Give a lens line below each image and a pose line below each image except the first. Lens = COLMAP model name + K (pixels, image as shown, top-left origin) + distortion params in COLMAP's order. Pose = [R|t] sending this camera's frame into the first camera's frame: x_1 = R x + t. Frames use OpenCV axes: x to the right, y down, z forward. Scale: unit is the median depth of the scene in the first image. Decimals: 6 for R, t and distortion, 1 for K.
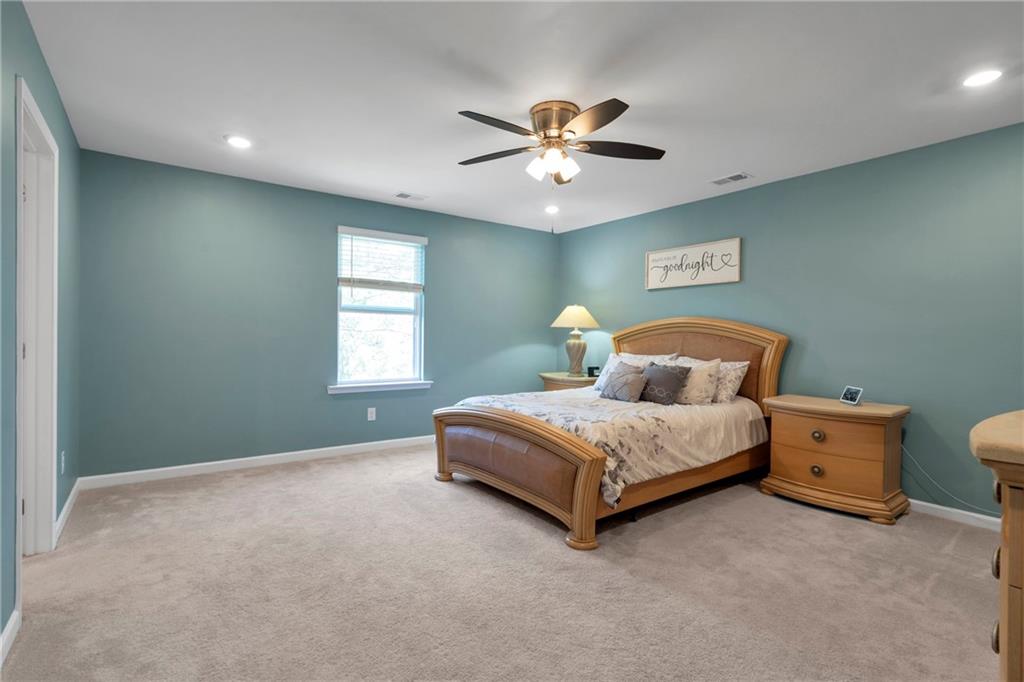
lens RADIAL K [[497.6, 0, 517.2], [0, 497.6, 344.3], [0, 0, 1]] dist [-0.006385, -0.000854]
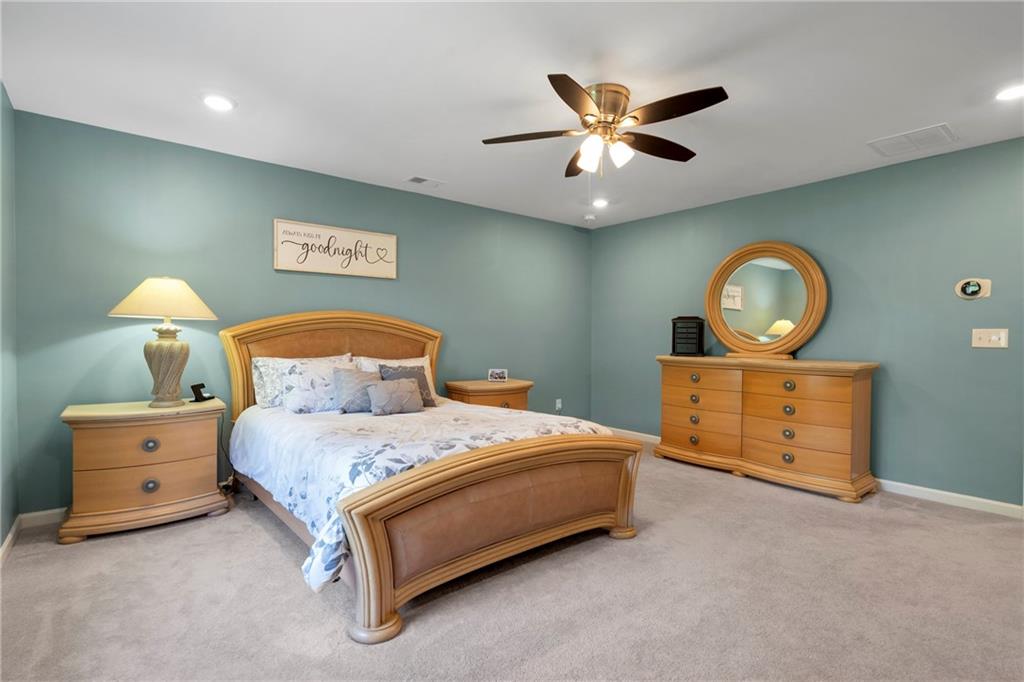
lens RADIAL K [[497.6, 0, 508.3], [0, 497.6, 341.1], [0, 0, 1]] dist [-0.006385, -0.000854]
pose [[-0.039445, -0.019234, 0.999037, -0.522507], [0.013389, 0.999715, 0.019775, -0.015746], [-0.999132, 0.014156, -0.039176, 0.741828]]
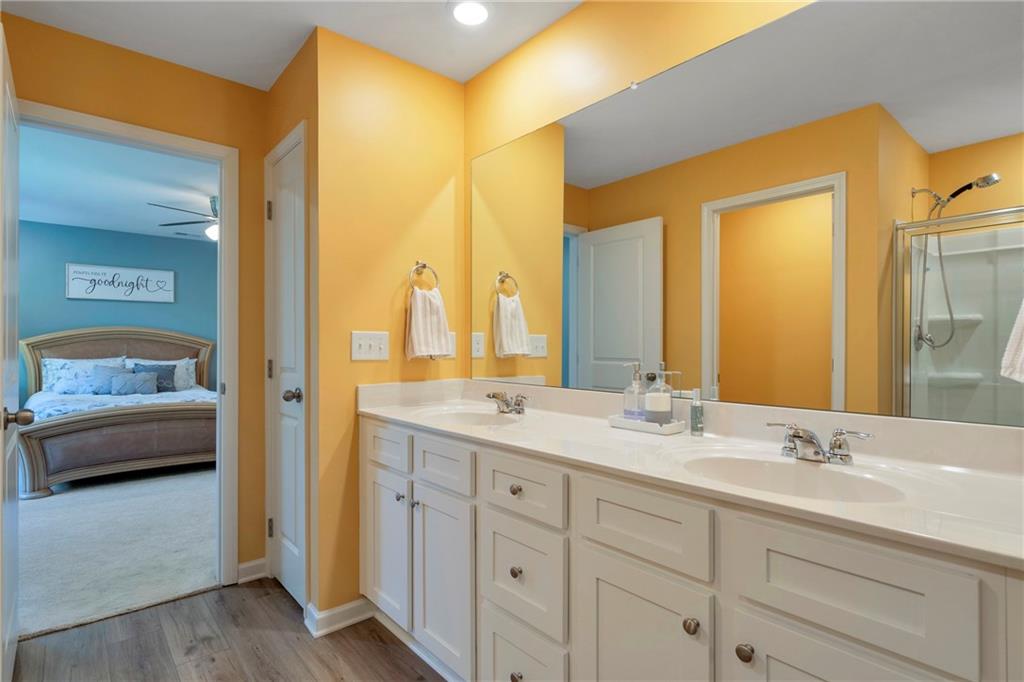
lens RADIAL K [[515.7, 0, 515.8], [0, 515.7, 341.3], [0, 0, 1]] dist [-0.012746, 0.000506]
pose [[-0.082916, -0.002873, 0.996552, -0.972923], [0.017906, 0.999830, 0.004372, -0.006476], [-0.996396, 0.018207, -0.082850, 0.150625]]
